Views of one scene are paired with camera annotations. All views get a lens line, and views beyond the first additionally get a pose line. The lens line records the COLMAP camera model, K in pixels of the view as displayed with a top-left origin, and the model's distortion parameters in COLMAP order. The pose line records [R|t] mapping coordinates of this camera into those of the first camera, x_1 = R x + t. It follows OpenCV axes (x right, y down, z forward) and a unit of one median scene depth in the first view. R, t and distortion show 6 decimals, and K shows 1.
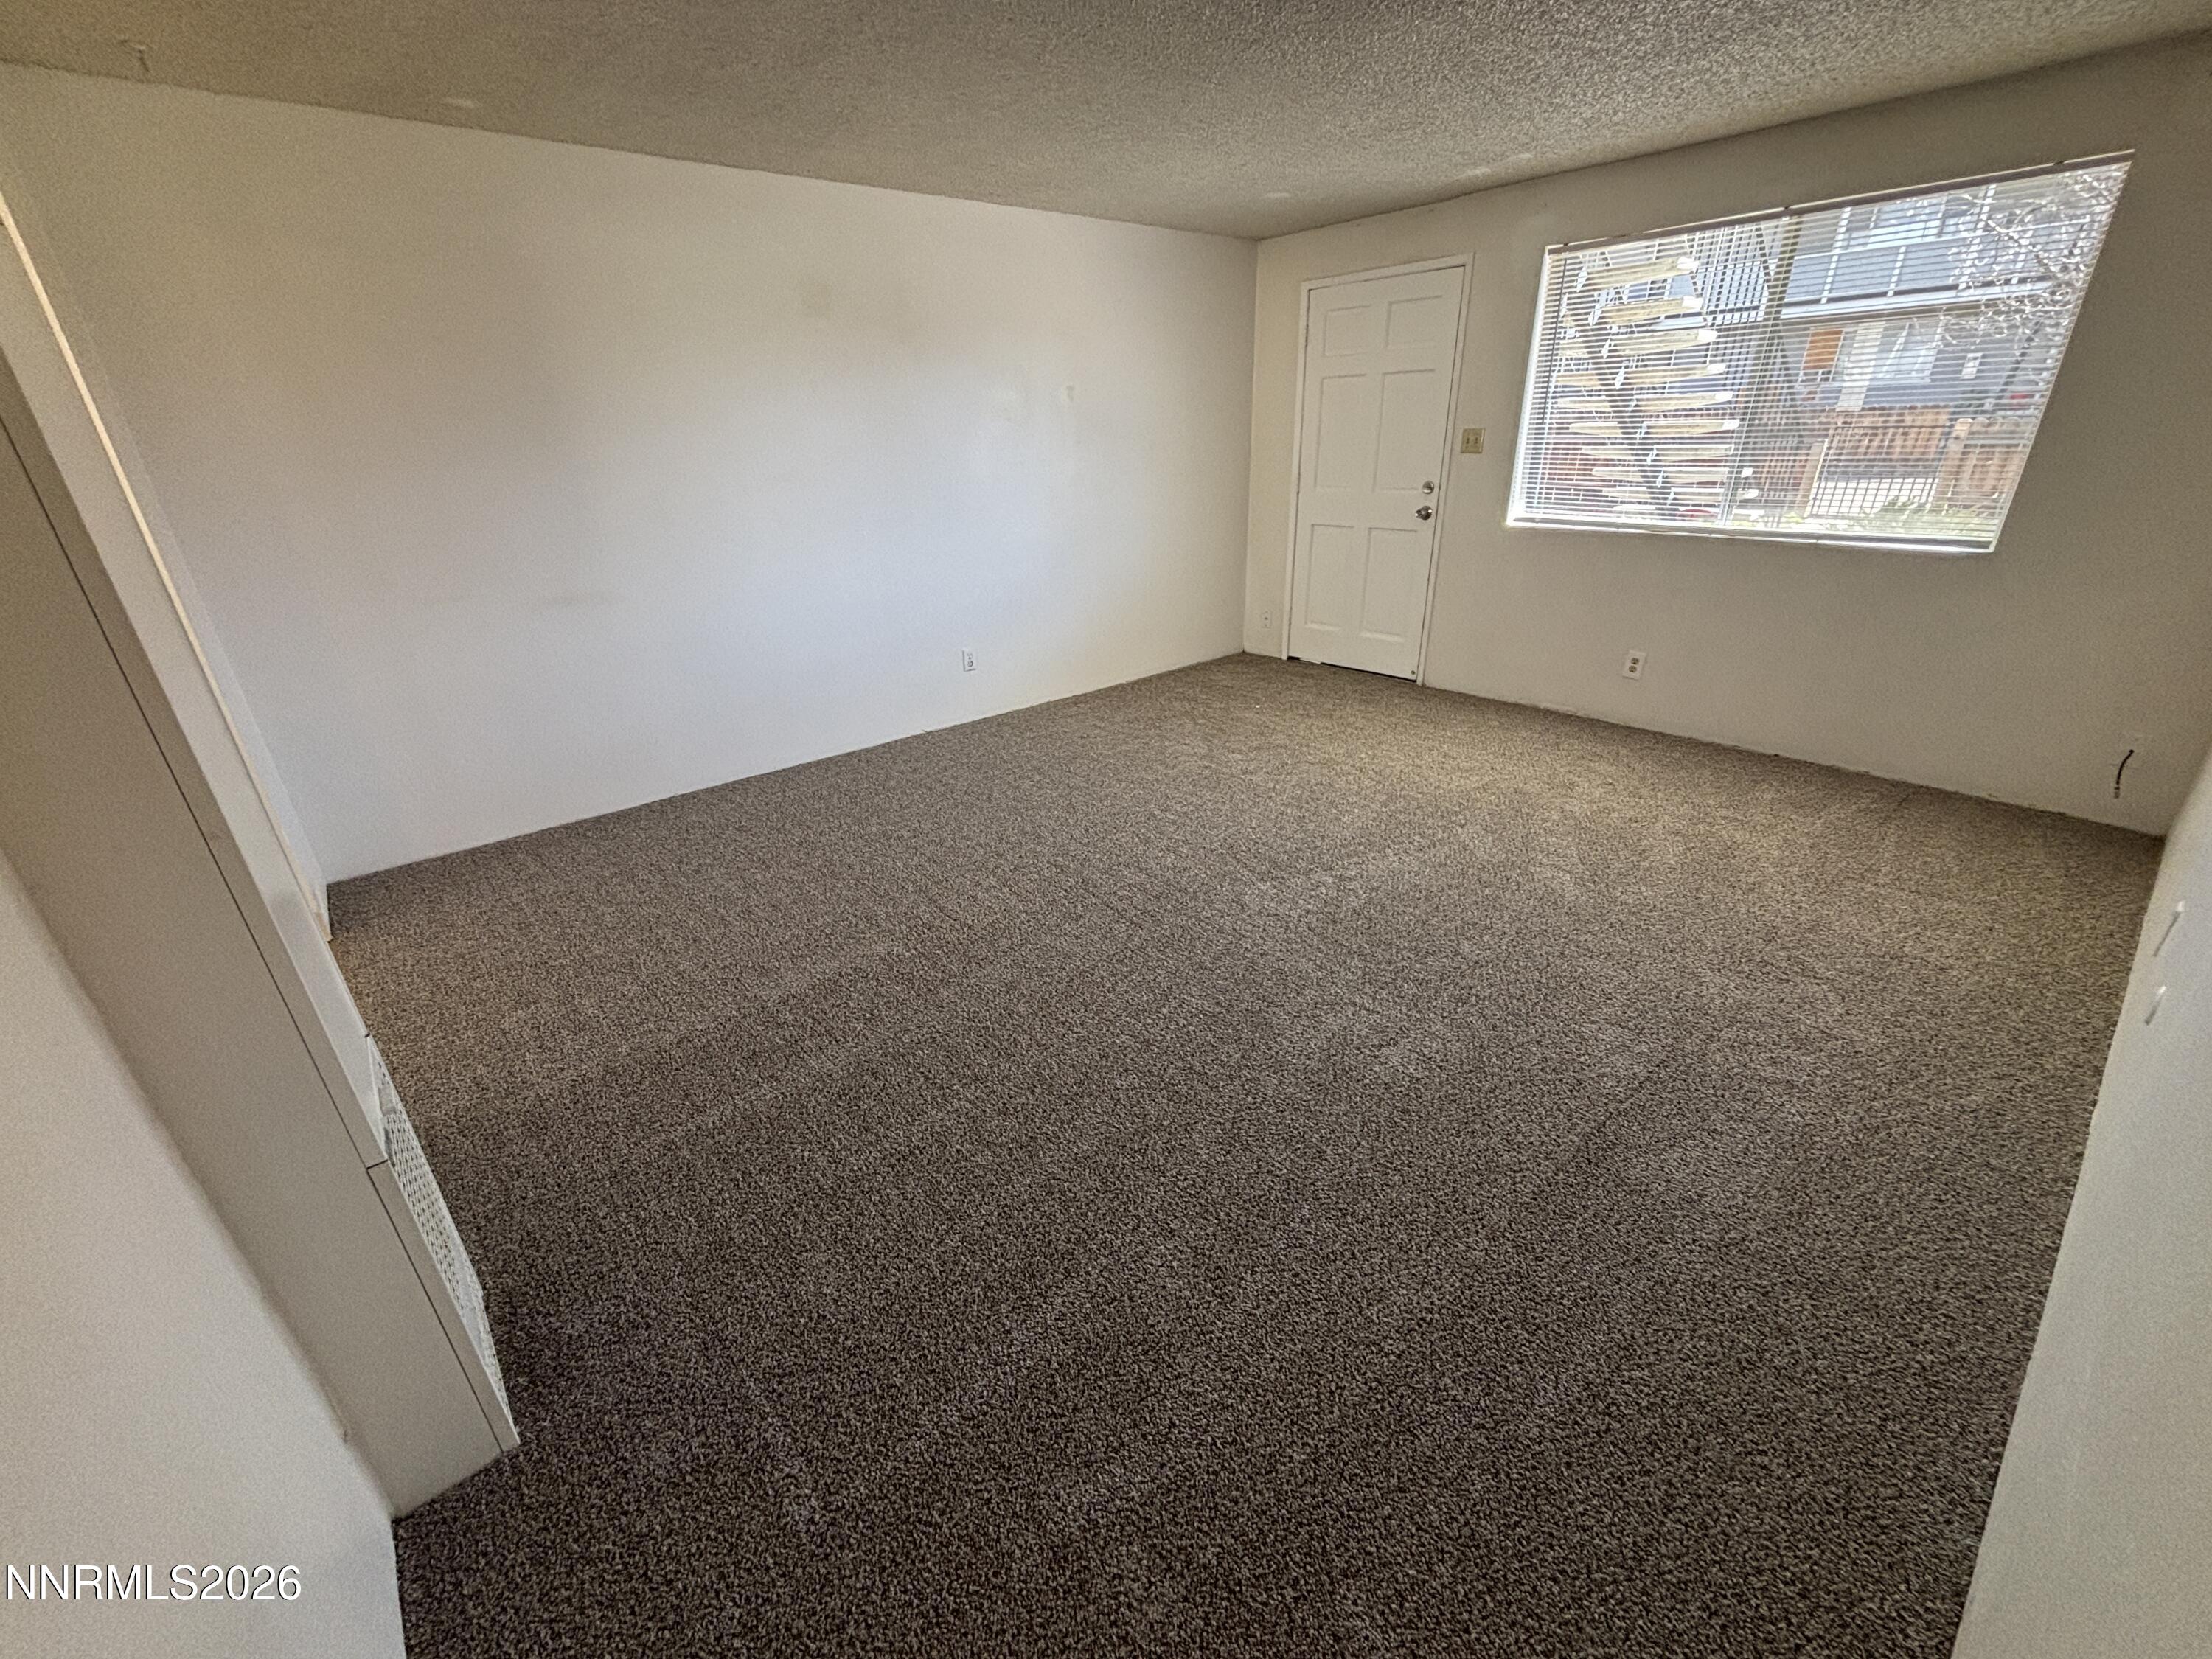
lens RADIAL K [[886.3, 0, 1115.6], [0, 886.3, 822.9], [0, 0, 1]] dist [-0.000679, -0.000109]
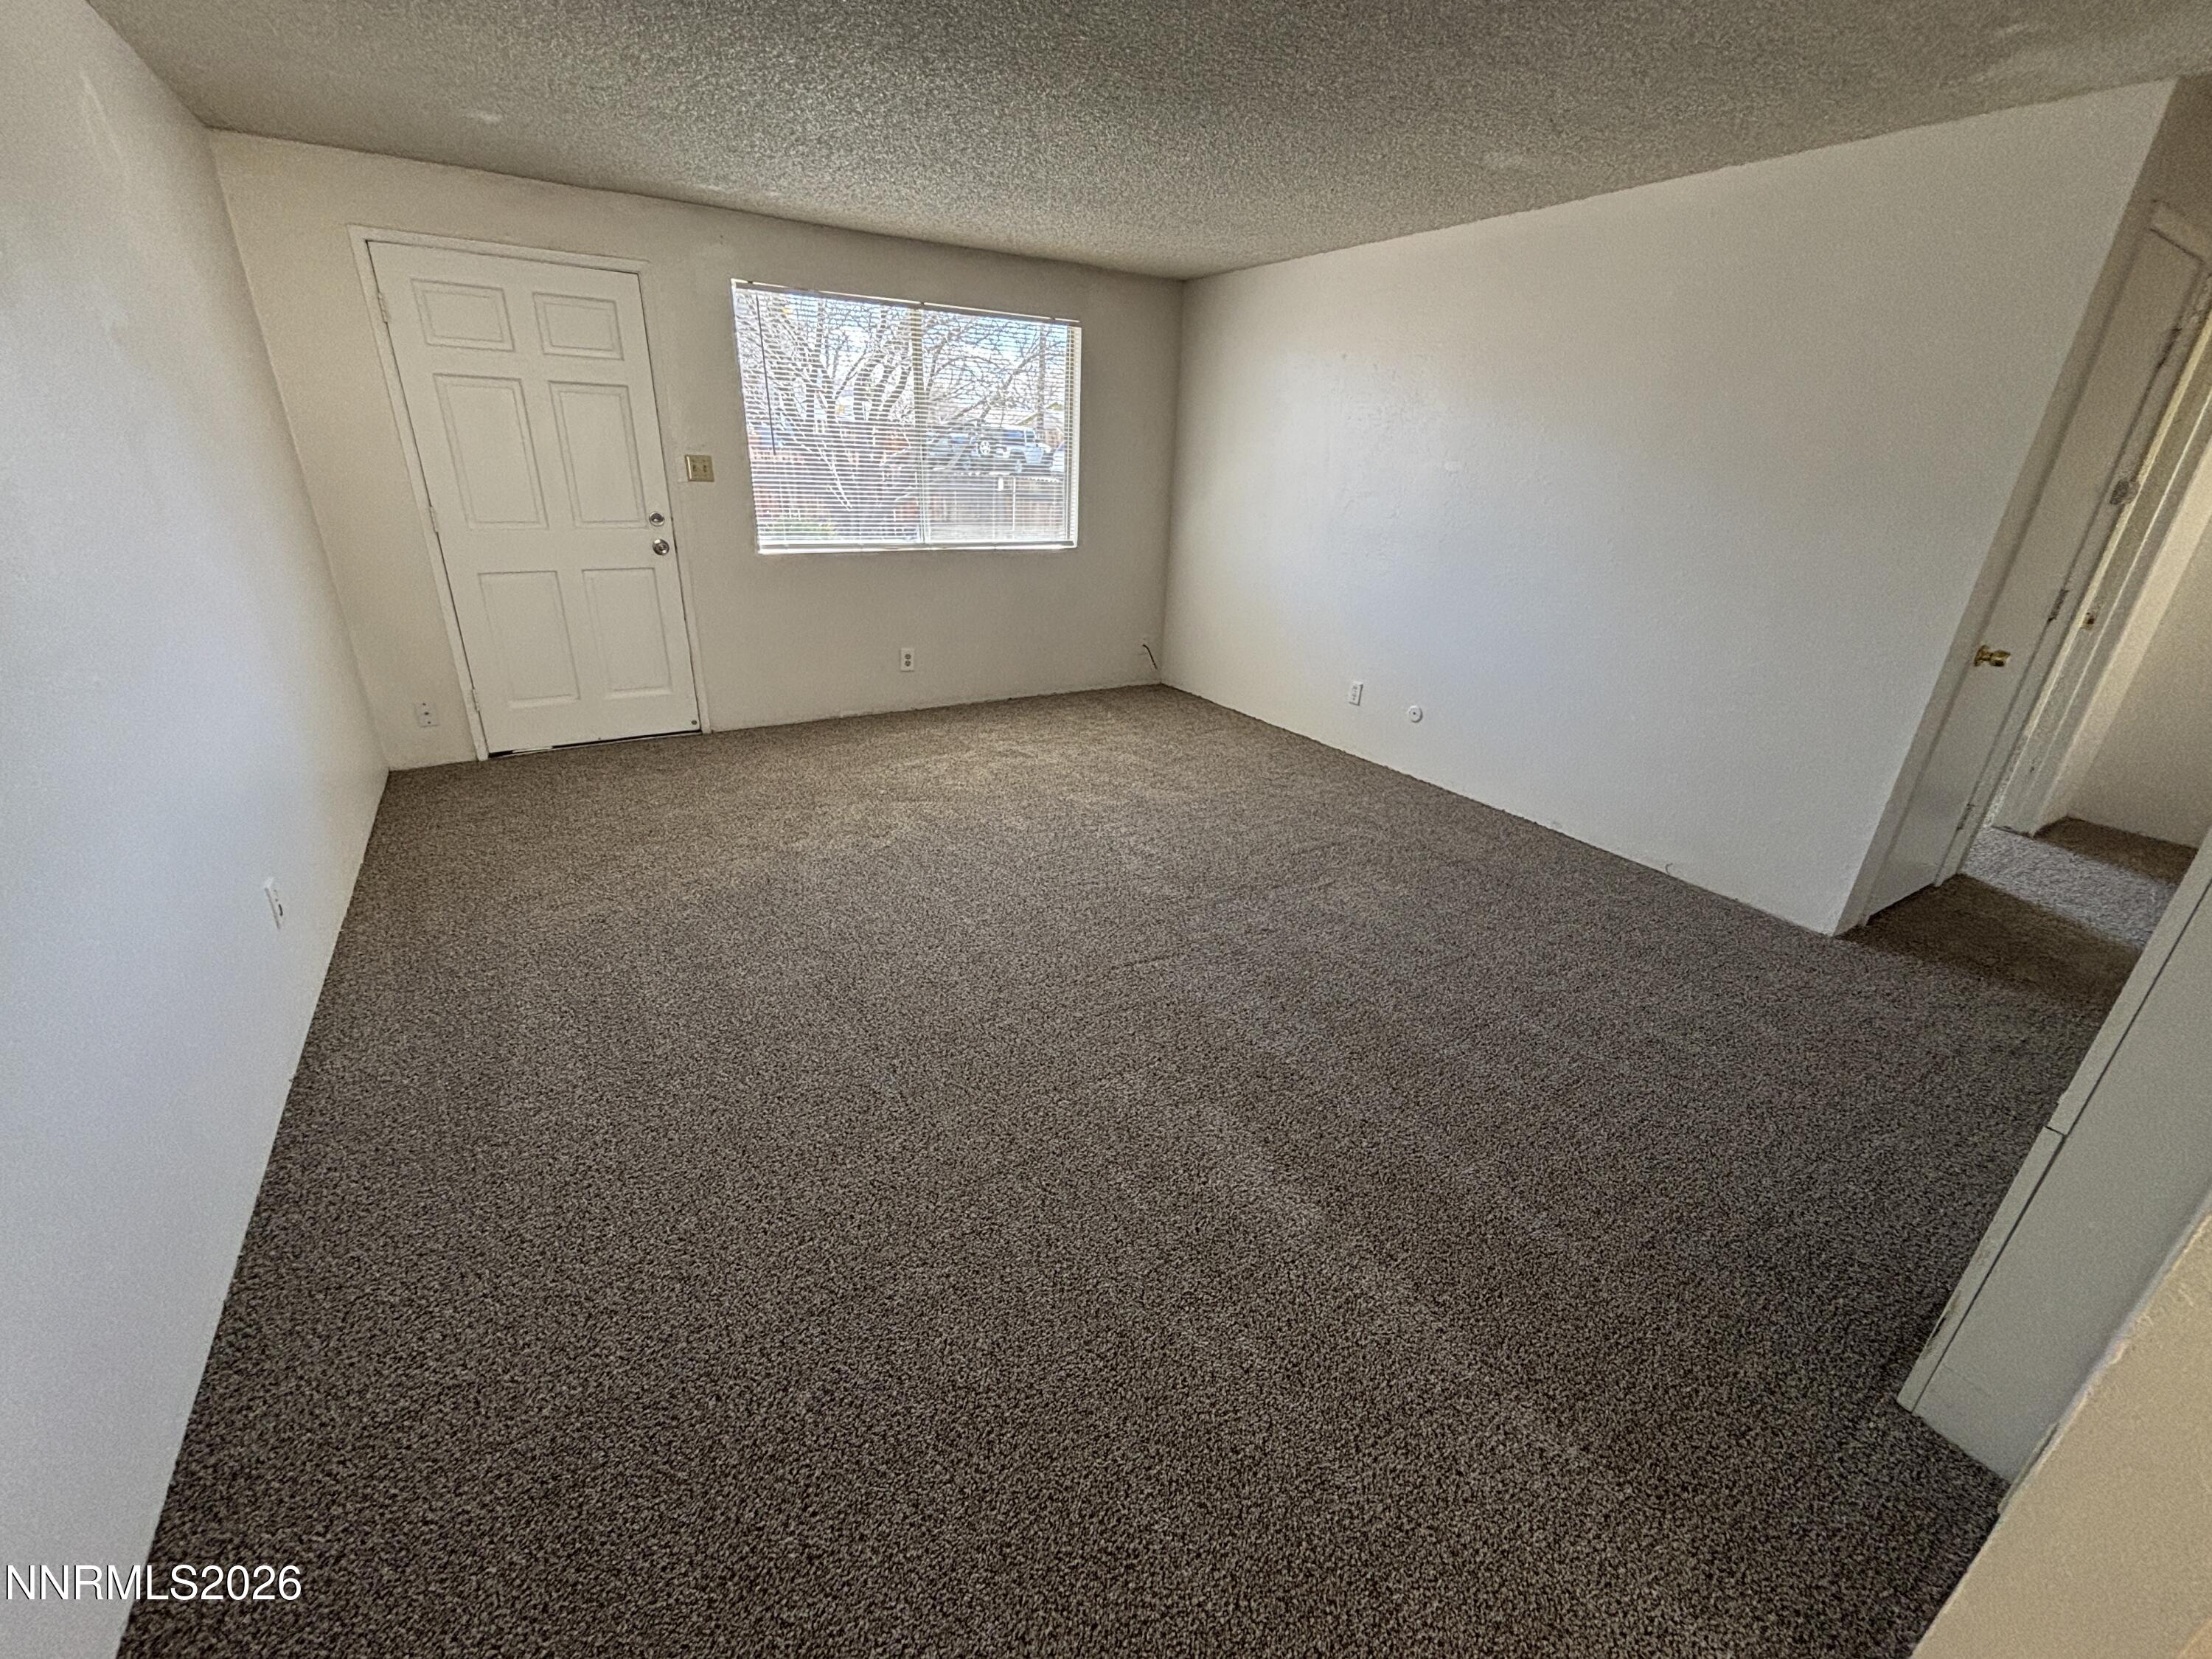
lens RADIAL K [[888.2, 0, 1106.0], [0, 888.2, 829.5], [0, 0, 1]] dist [0.000474, -0.000175]
pose [[0.173124, -0.349239, 0.920902, -0.617660], [0.361860, 0.892180, 0.270320, -0.221891], [-0.916016, 0.286439, 0.280834, 0.531064]]
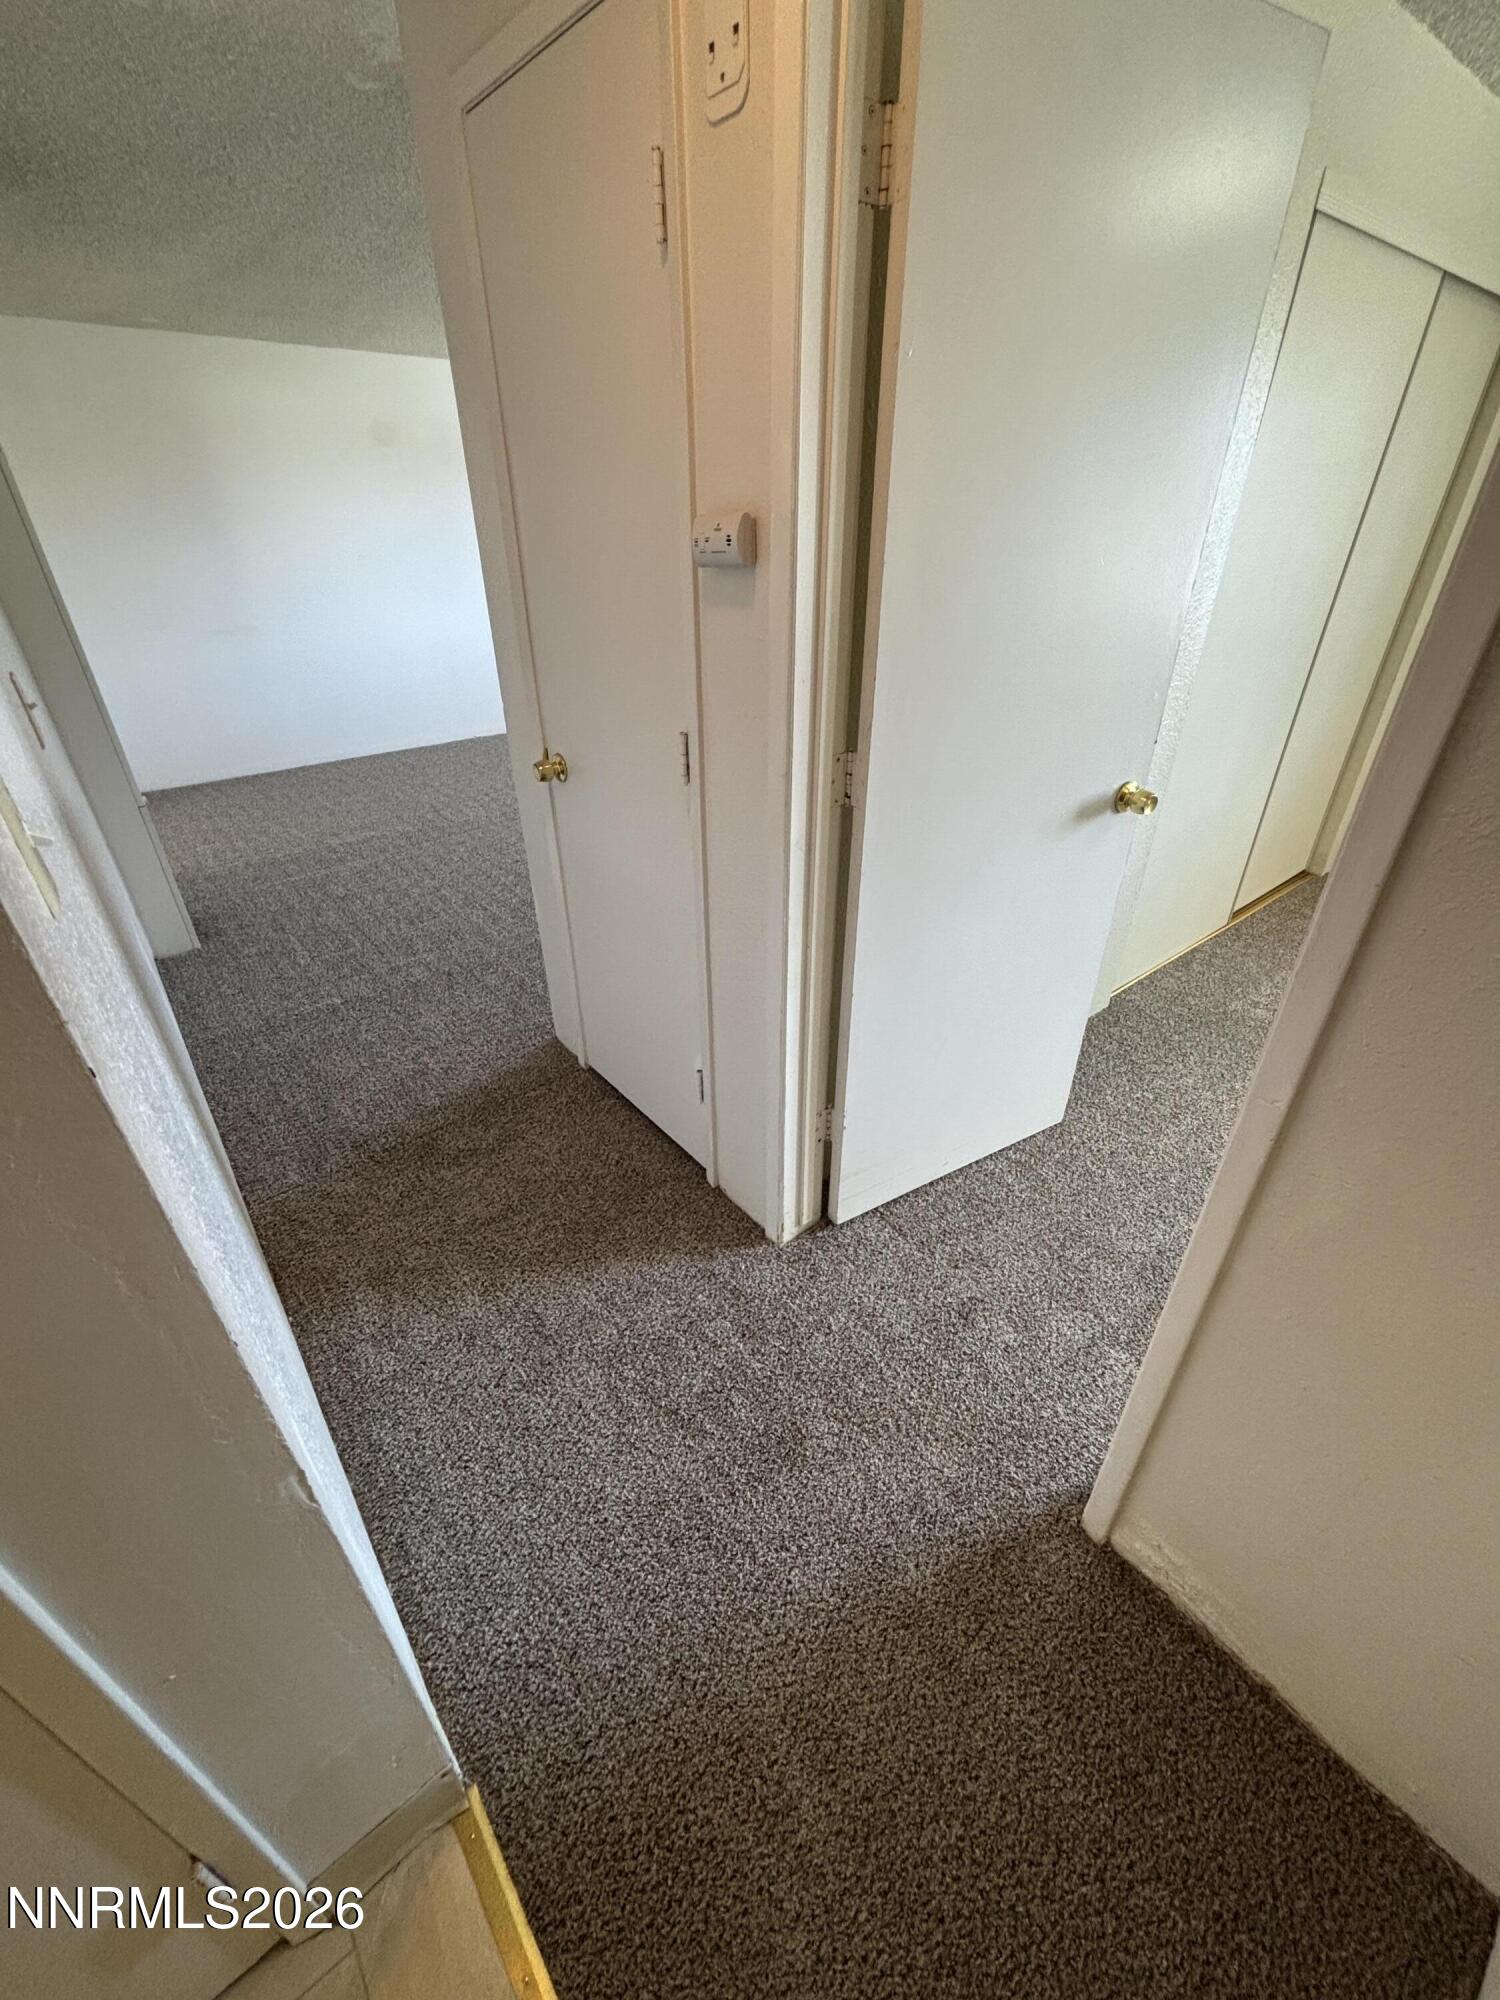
lens RADIAL K [[801.3, 0, 750.0], [0, 801.3, 1000.0], [0, 0, 1]] dist [-0.000679, -0.000109]
pose [[0.999128, 0.034708, -0.023215, 0.334153], [-0.031694, 0.992322, 0.119554, 0.180052], [0.027186, -0.118714, 0.992556, -0.436572]]
